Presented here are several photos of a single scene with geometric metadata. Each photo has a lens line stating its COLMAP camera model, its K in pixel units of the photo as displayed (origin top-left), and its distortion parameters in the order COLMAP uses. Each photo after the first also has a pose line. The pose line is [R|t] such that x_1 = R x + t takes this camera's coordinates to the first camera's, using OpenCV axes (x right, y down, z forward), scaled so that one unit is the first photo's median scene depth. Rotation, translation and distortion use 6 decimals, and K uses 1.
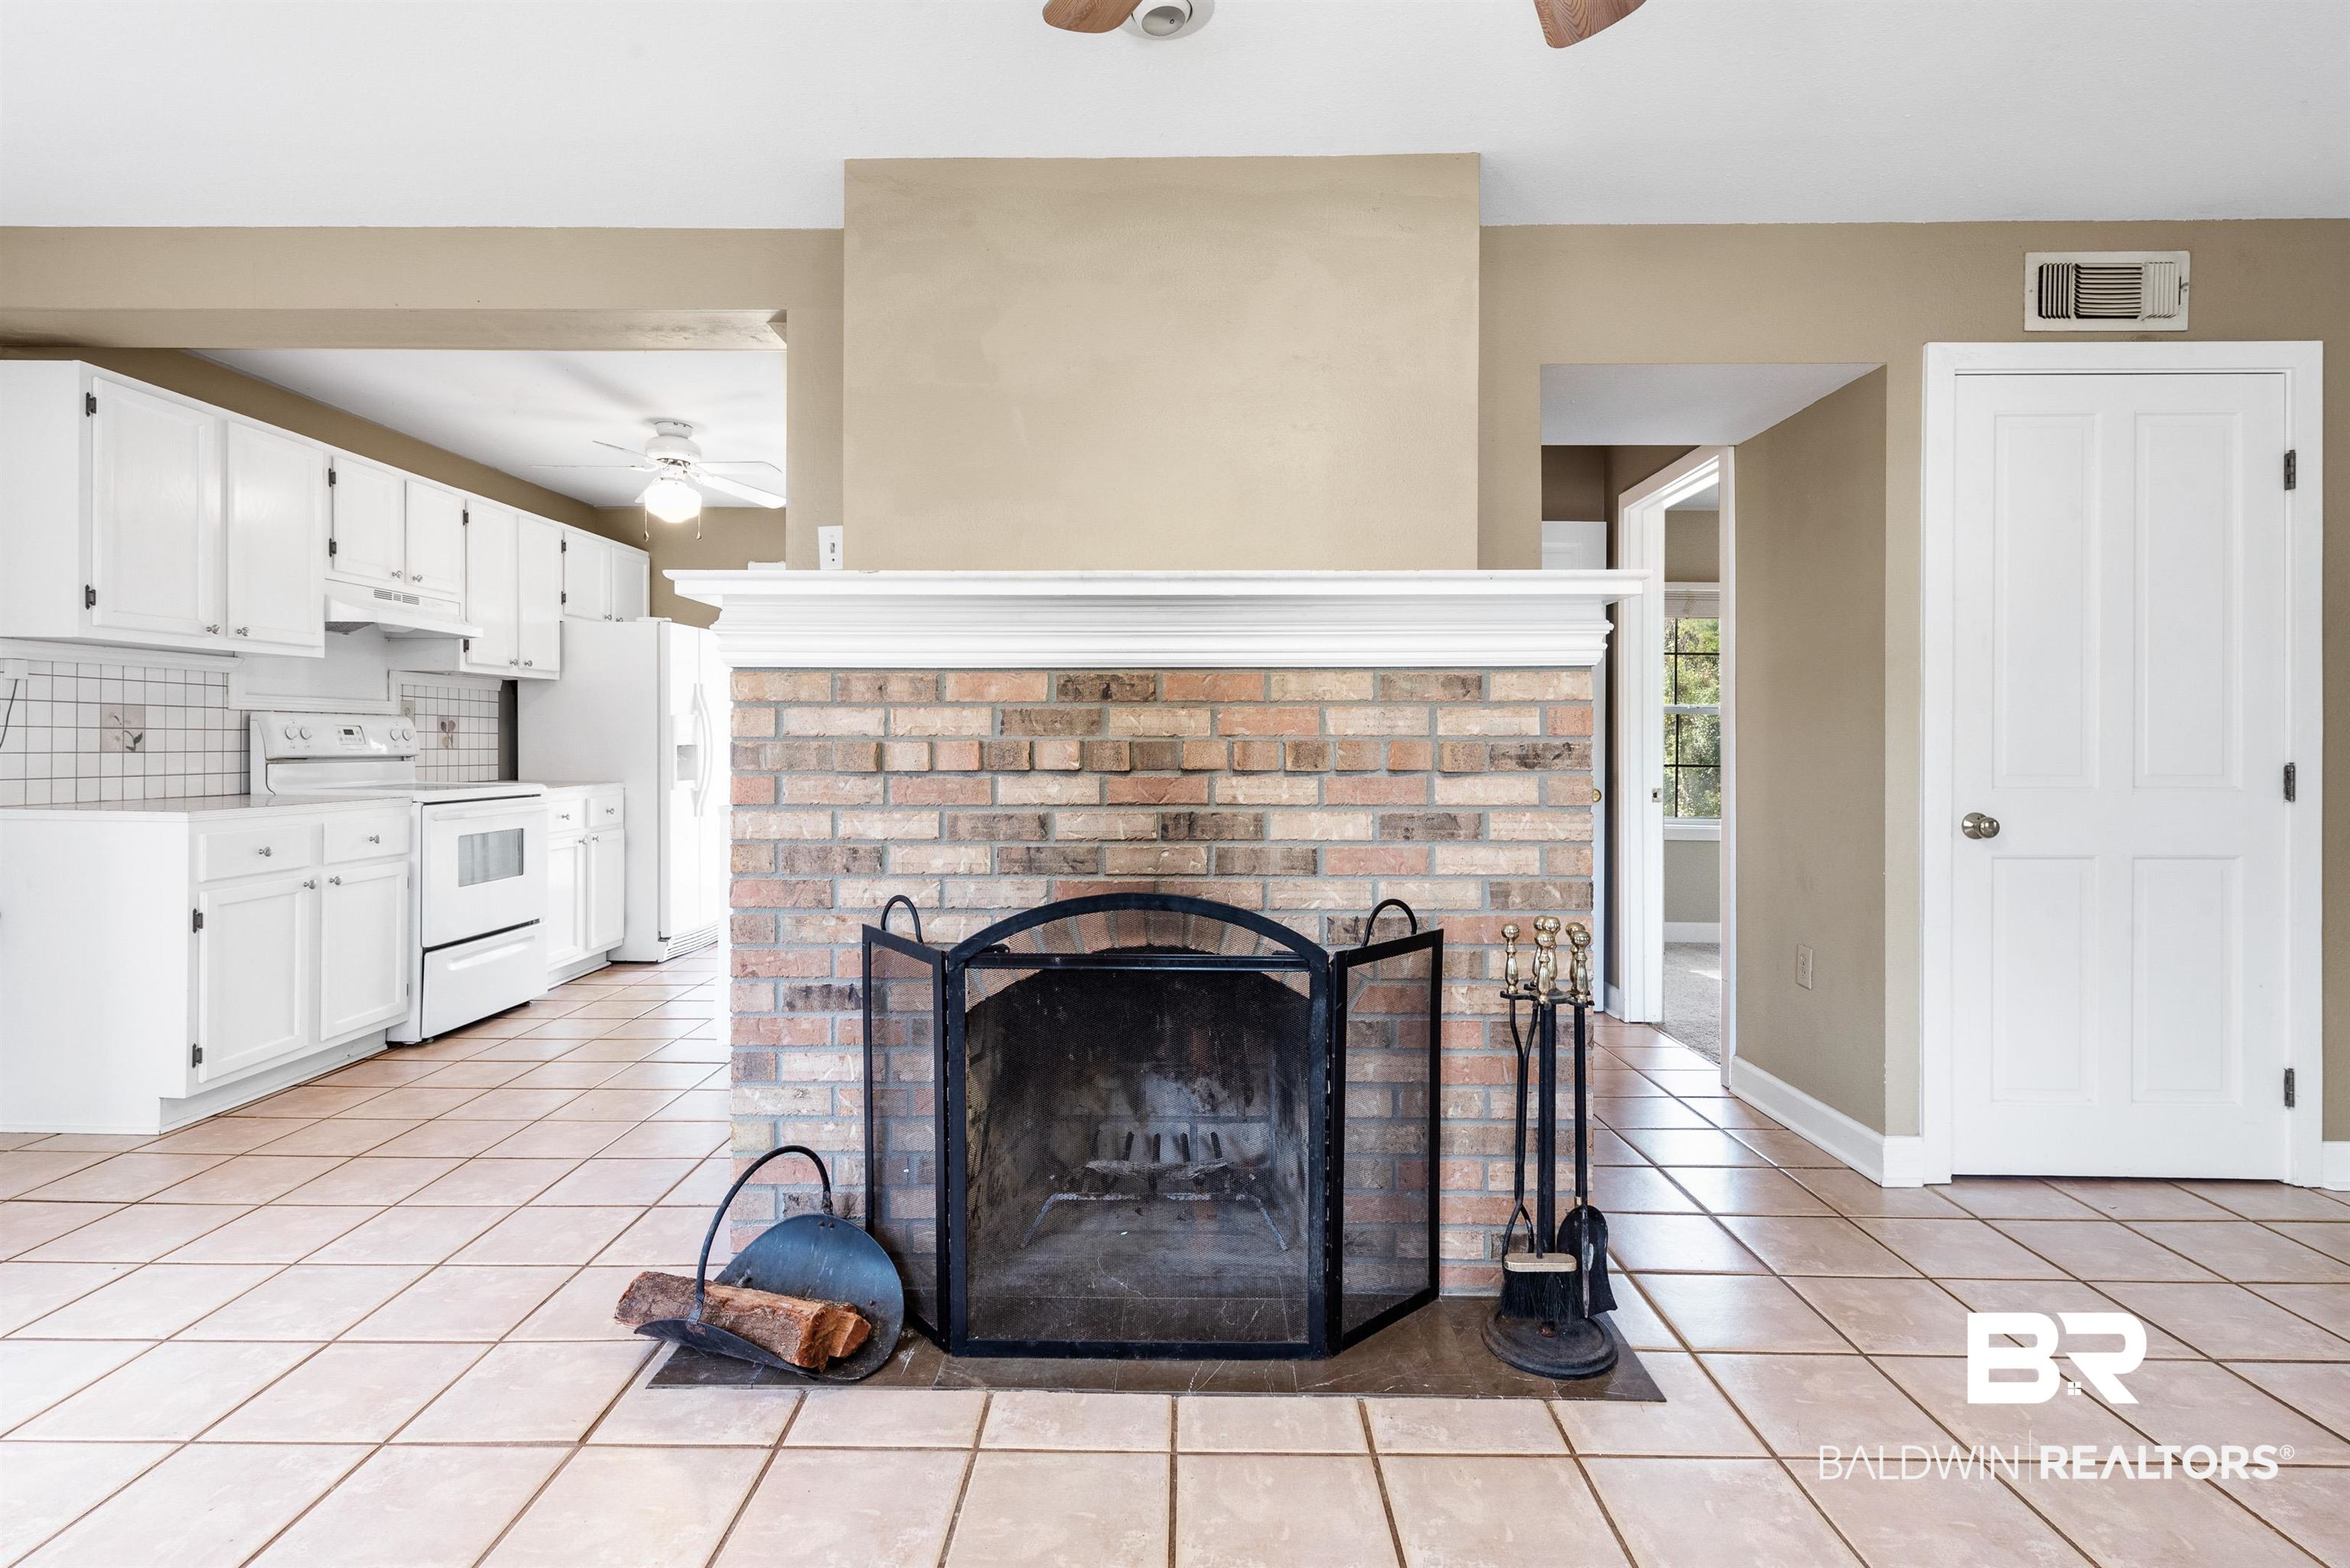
lens RADIAL K [[1194.4, 0, 1189.2], [0, 1194.4, 753.0], [0, 0, 1]] dist [0.012633, -0.005873]
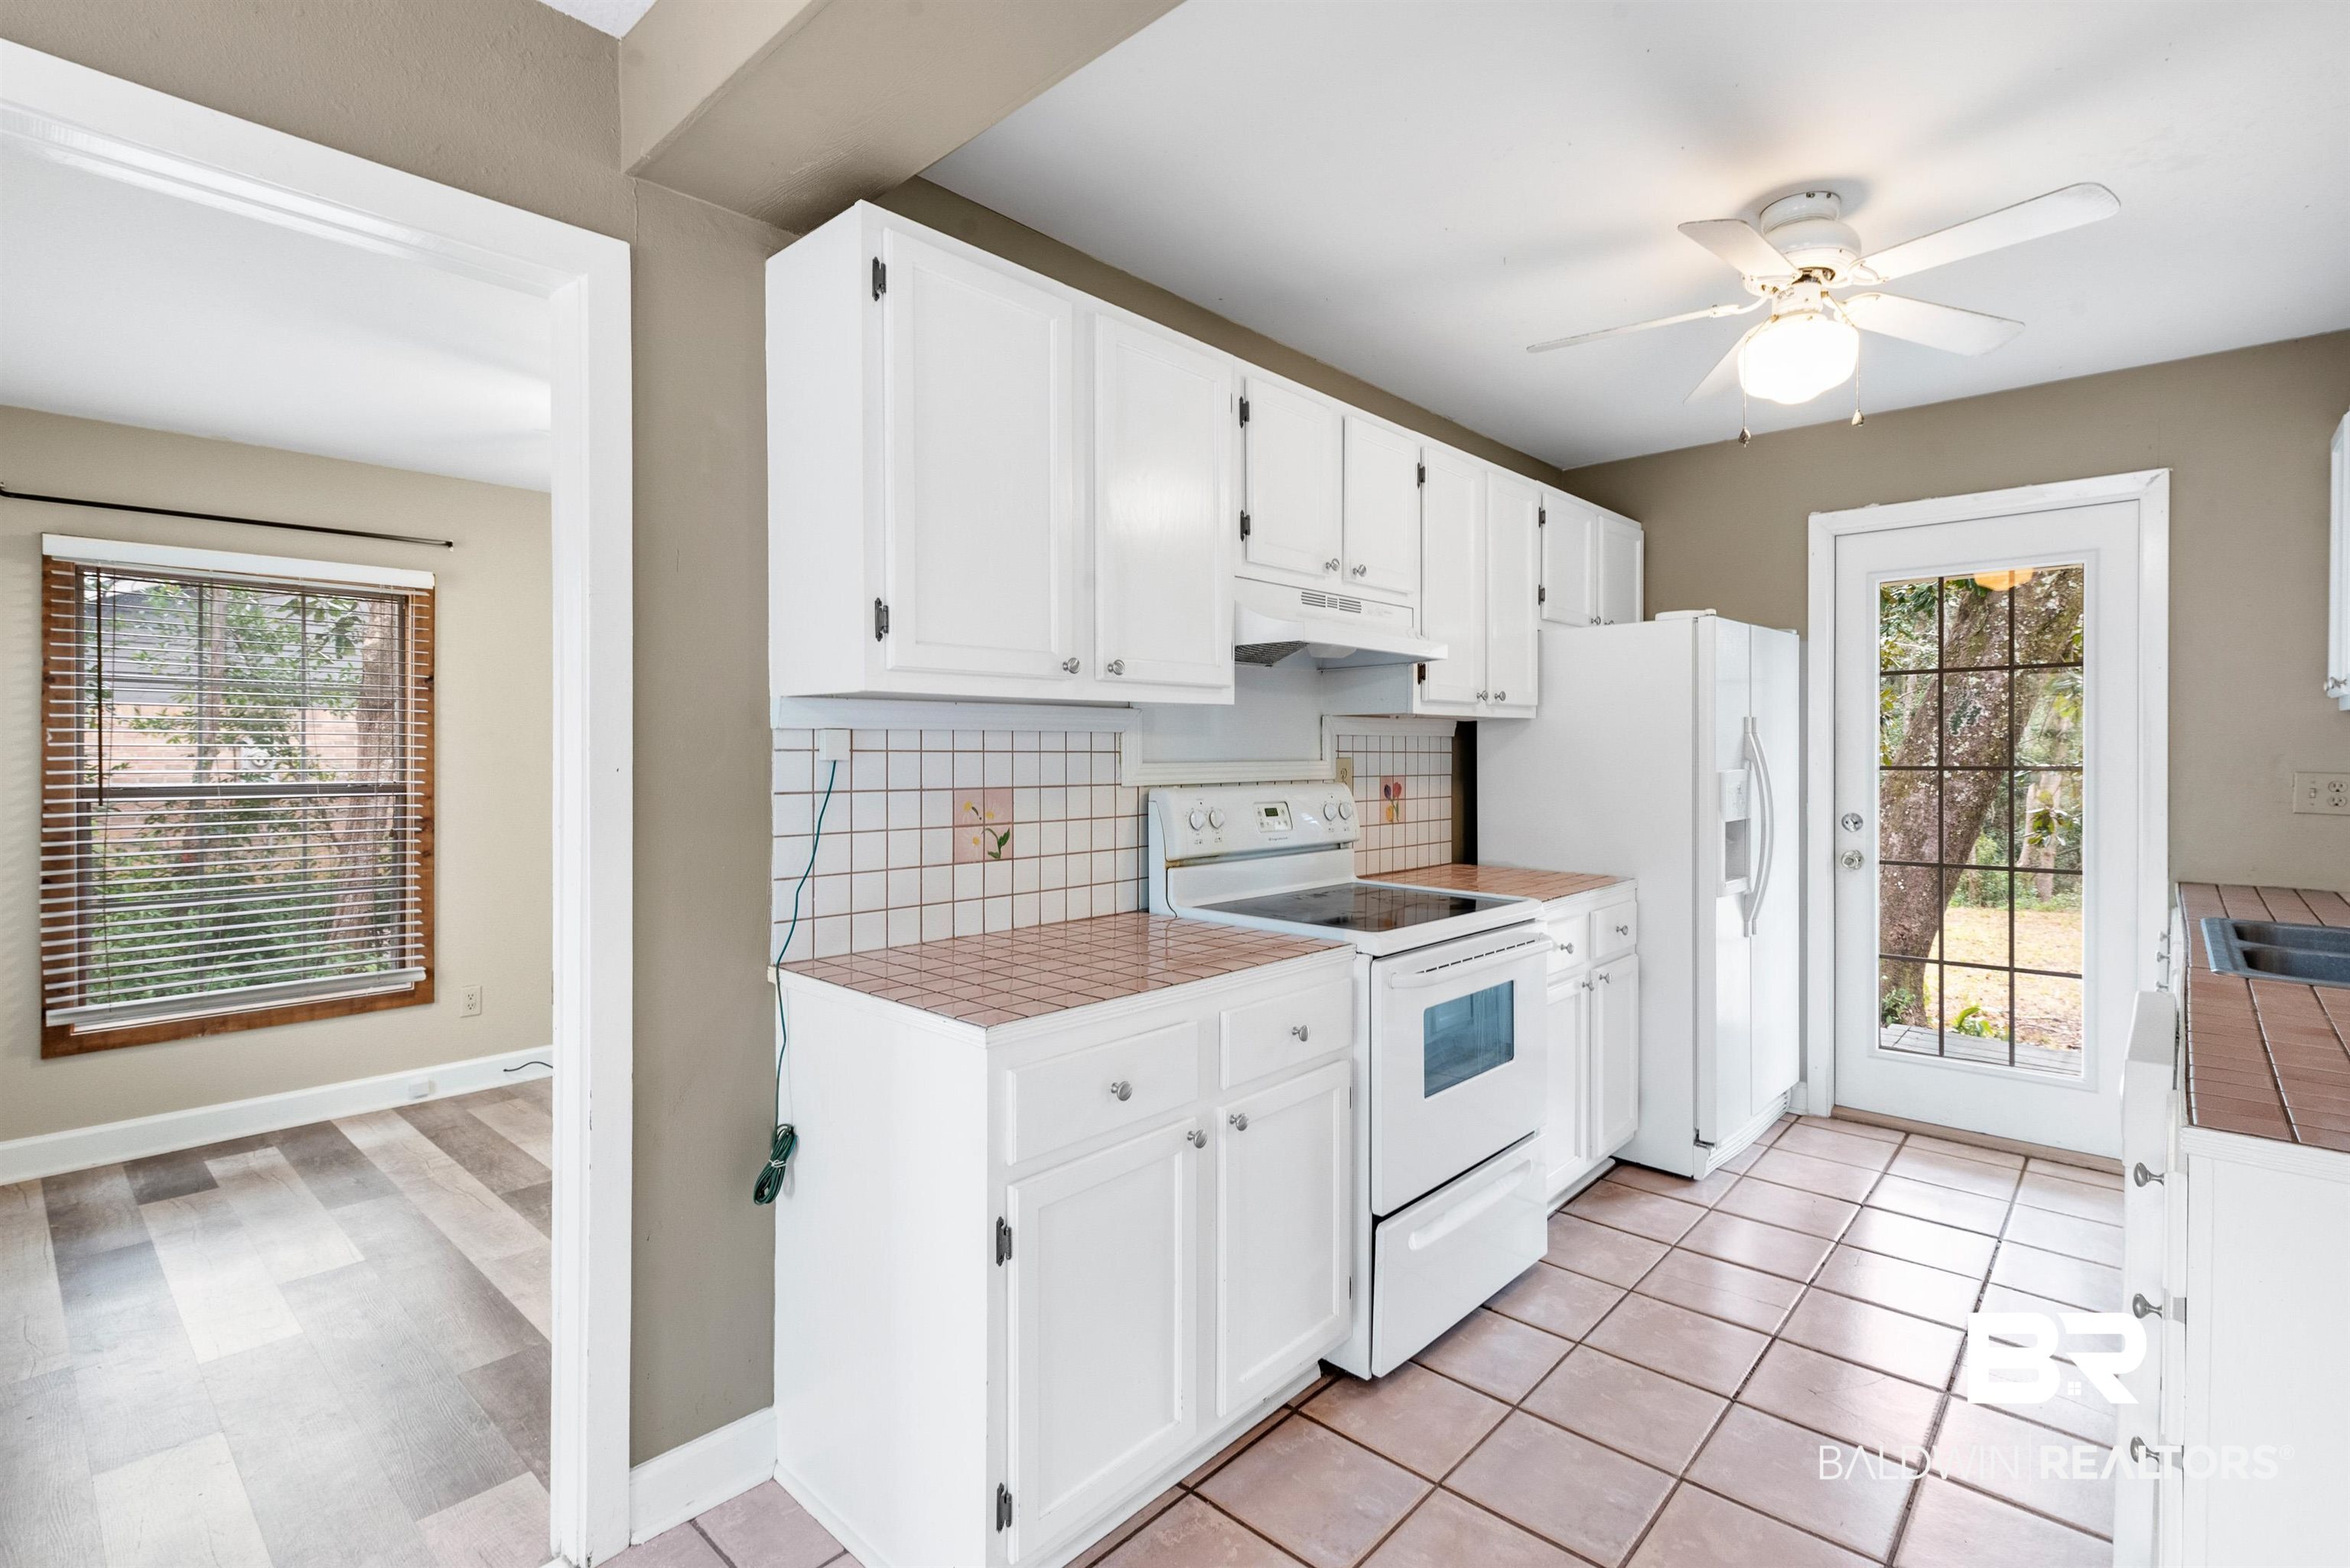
lens RADIAL K [[1078.6, 0, 1167.7], [0, 1078.6, 765.8], [0, 0, 1]] dist [0.005429, -0.001310]
pose [[0.744000, -0.000112, -0.668180, -0.371230], [0.001306, 0.999998, 0.001286, -0.047770], [0.668179, -0.001830, 0.743998, 0.558709]]
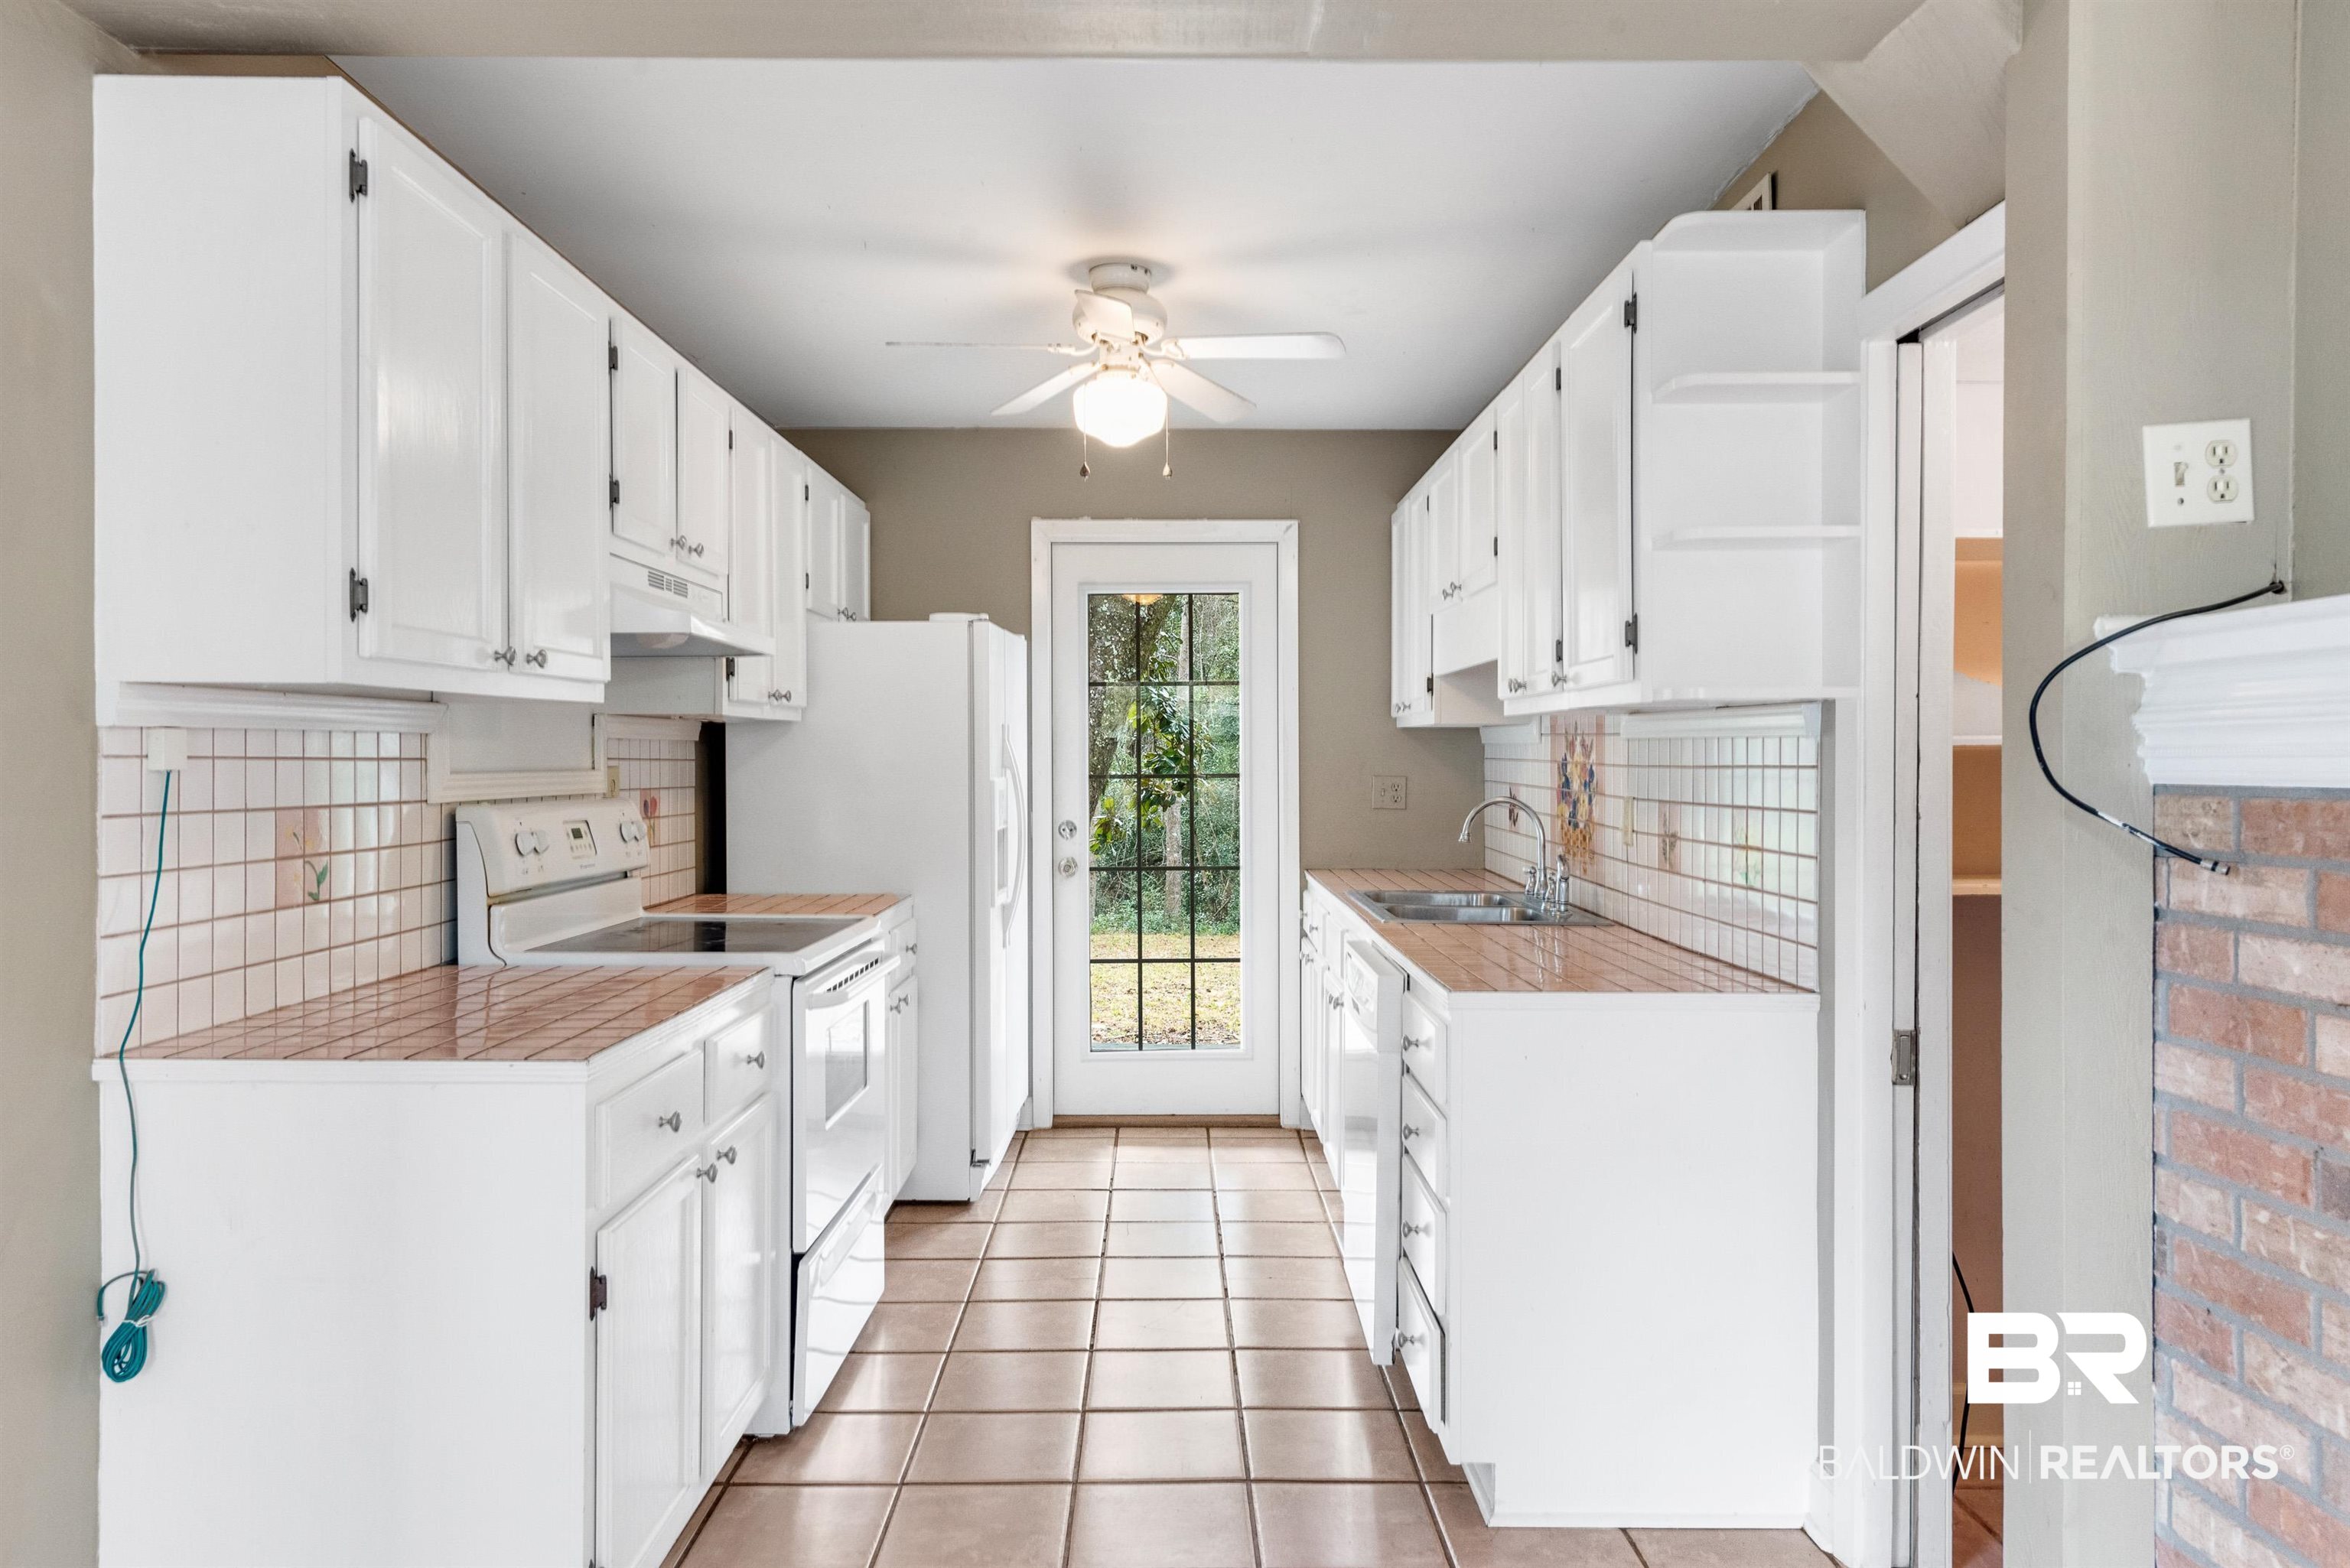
lens RADIAL K [[1576.7, 0, 1177.3], [0, 1576.7, 771.8], [0, 0, 1]] dist [0.016000, -0.011311]
pose [[0.999617, -0.009137, 0.026132, -0.485225], [0.009150, 0.999958, -0.000349, -0.046212], [-0.026127, 0.000588, 0.999658, 0.303106]]
